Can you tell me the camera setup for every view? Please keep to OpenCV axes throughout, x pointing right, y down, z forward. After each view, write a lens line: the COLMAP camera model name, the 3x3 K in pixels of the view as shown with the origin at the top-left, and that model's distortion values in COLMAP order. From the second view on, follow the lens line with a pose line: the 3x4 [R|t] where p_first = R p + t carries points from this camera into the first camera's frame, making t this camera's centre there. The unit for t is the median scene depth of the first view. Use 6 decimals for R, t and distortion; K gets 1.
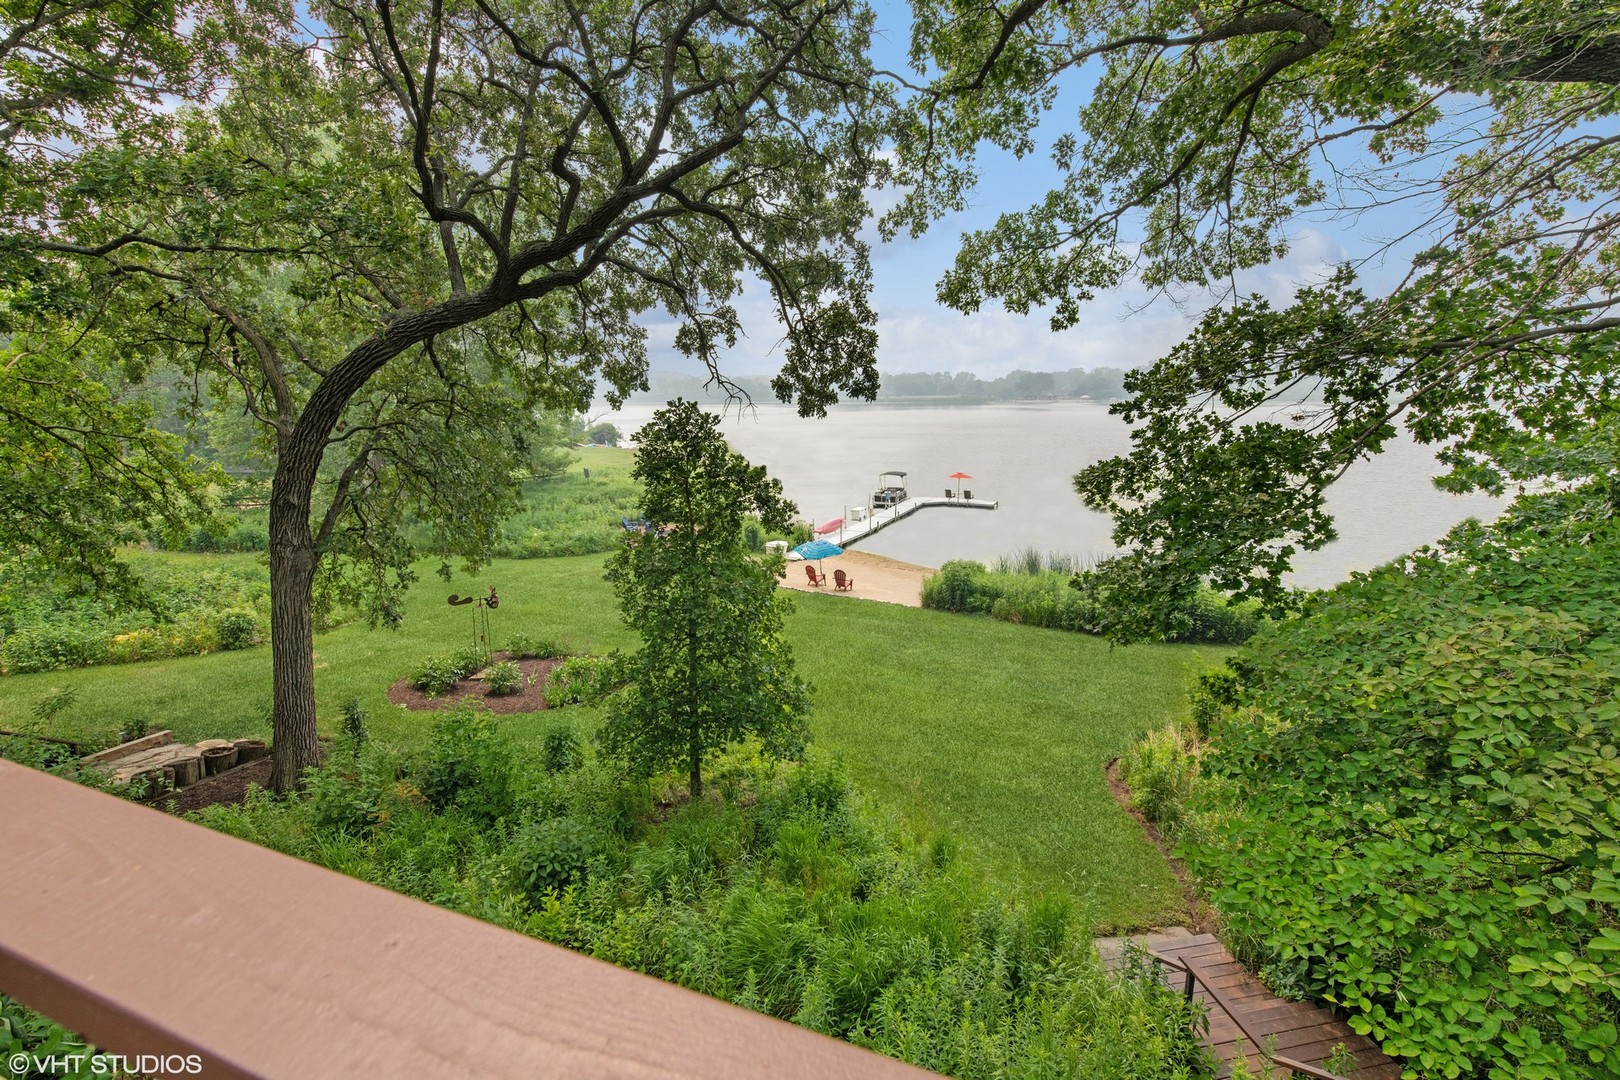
lens RADIAL K [[688.6, 0, 810.0], [0, 688.6, 540.0], [0, 0, 1]] dist [0.055951, -0.035949]
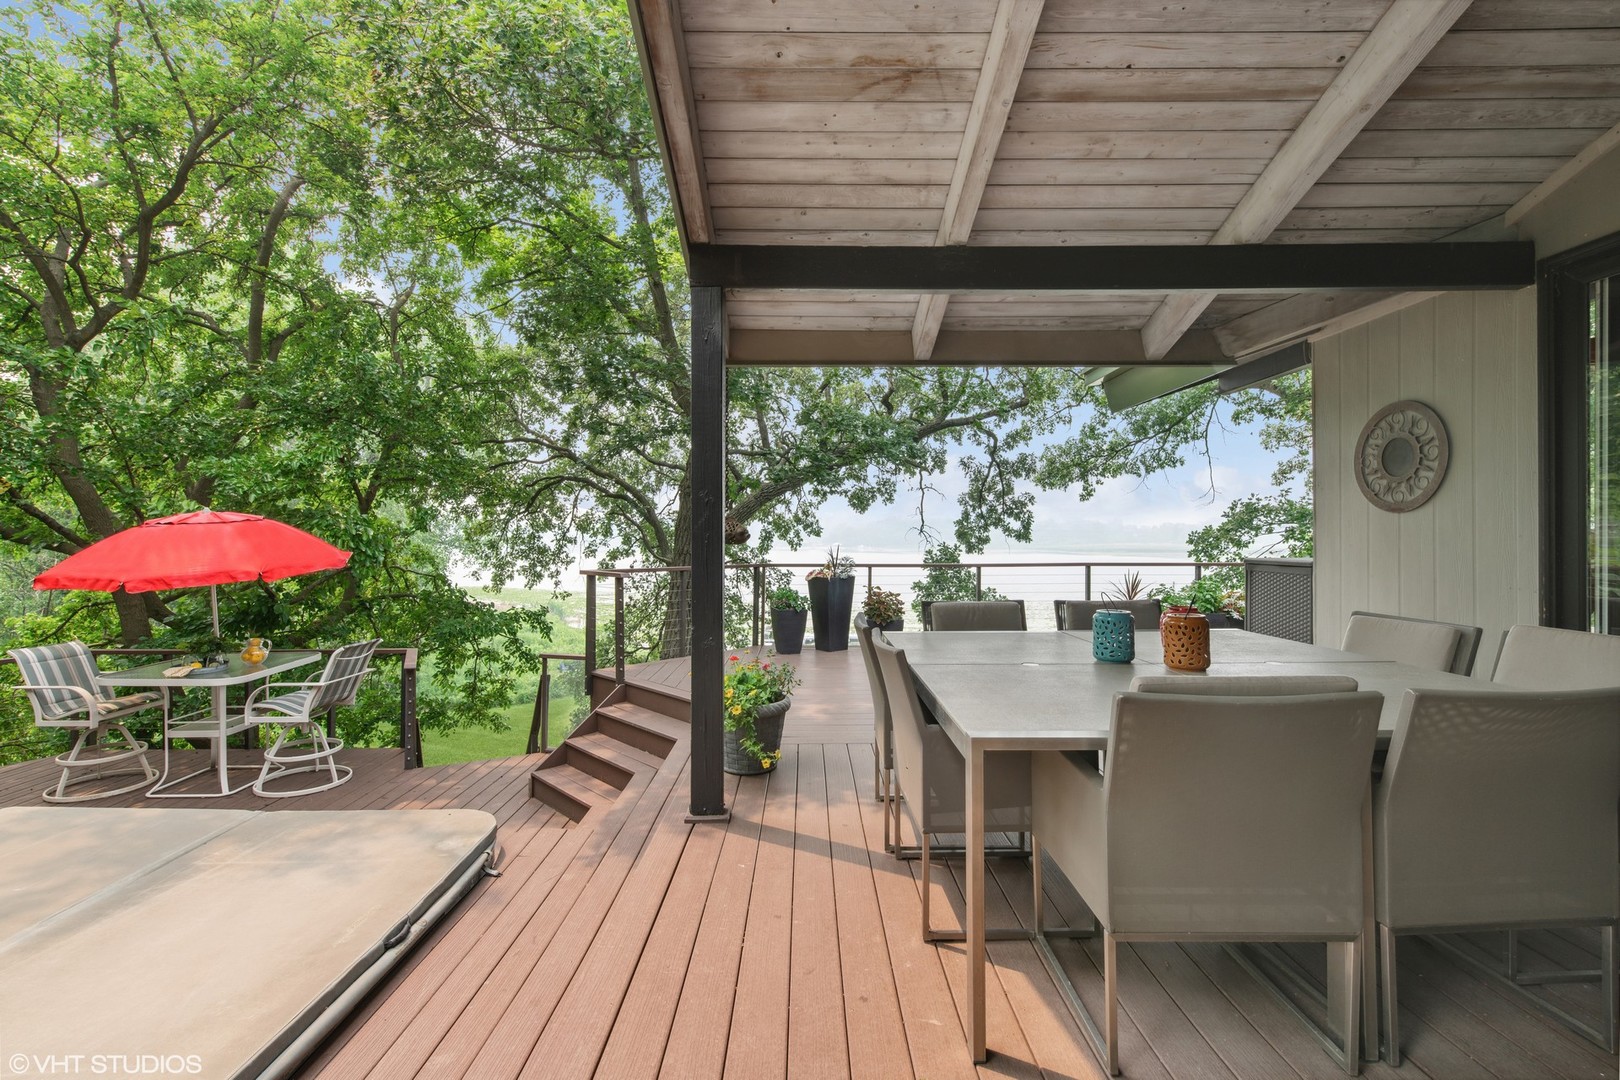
lens RADIAL K [[753.5, 0, 801.8], [0, 753.5, 538.2], [0, 0, 1]] dist [0.022100, -0.000336]
pose [[0.928105, 0.004554, 0.372290, -0.880737], [0.073139, 0.978212, -0.194299, 0.070206], [-0.365063, 0.207559, 0.907551, -0.315312]]
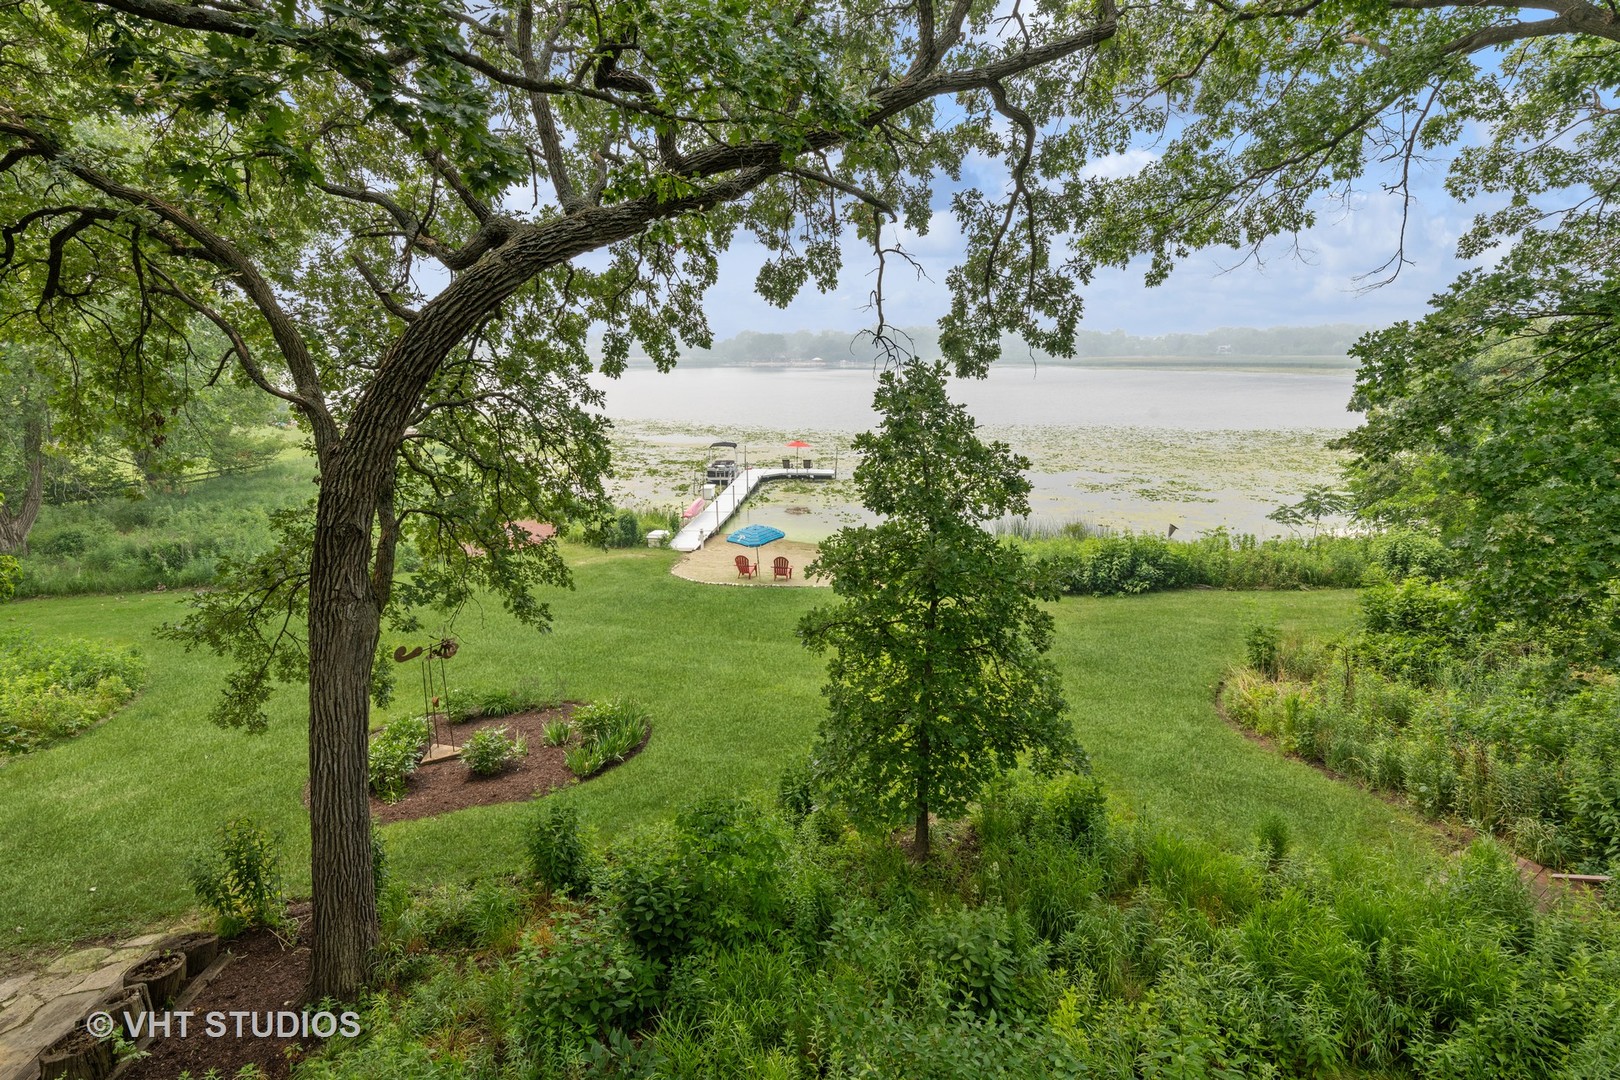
lens RADIAL K [[753.5, 0, 801.8], [0, 753.5, 538.2], [0, 0, 1]] dist [0.022100, -0.000336]
pose [[0.920364, -0.091211, 0.380276, -0.527416], [0.080283, 0.995777, 0.044537, -0.036967], [-0.382732, -0.010461, 0.923800, 0.201495]]
